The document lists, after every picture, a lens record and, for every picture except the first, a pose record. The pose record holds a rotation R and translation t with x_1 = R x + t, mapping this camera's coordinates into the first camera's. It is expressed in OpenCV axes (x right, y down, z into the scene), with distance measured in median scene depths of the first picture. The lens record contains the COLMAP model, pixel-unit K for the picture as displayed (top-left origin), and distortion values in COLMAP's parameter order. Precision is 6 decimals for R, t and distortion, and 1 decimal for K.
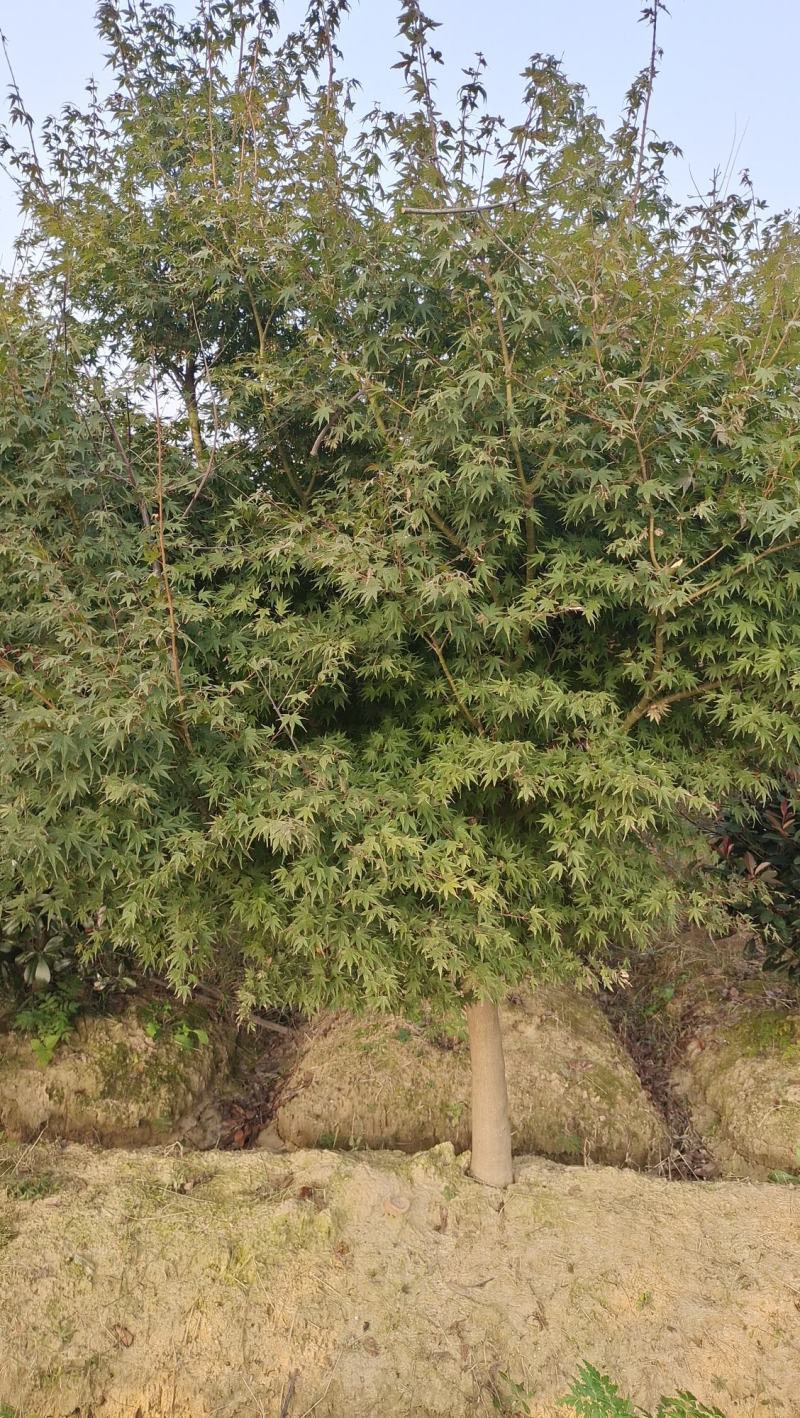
lens RADIAL K [[1056.7, 0, 400.0], [0, 1056.7, 709.0], [0, 0, 1]] dist [0.090291, -0.130342]
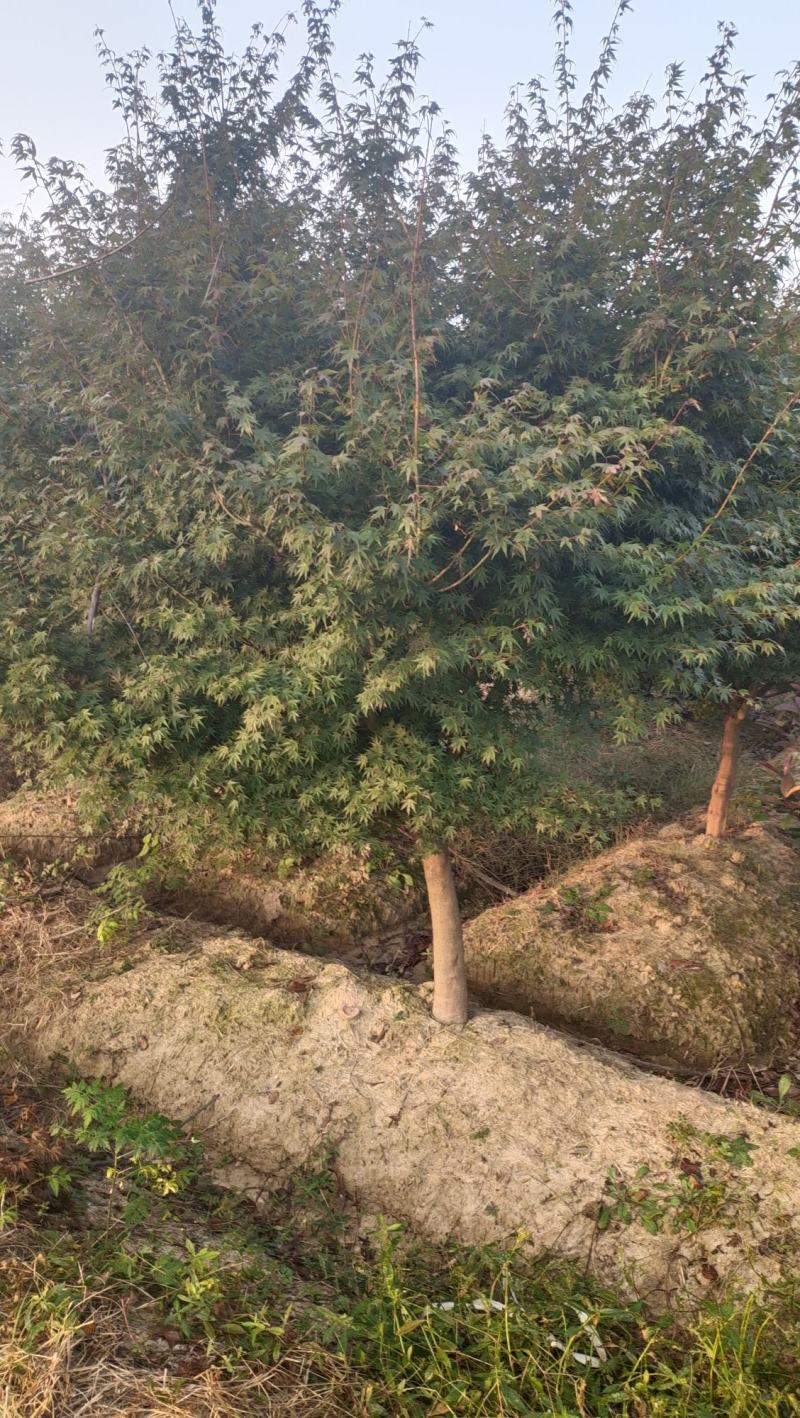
lens RADIAL K [[1056.7, 0, 400.0], [0, 1056.7, 709.0], [0, 0, 1]] dist [0.090291, -0.130342]
pose [[0.814833, 0.065339, -0.576002, 0.765613], [-0.004709, 0.994341, 0.106132, -0.026049], [0.579677, -0.083768, 0.810529, 0.050488]]
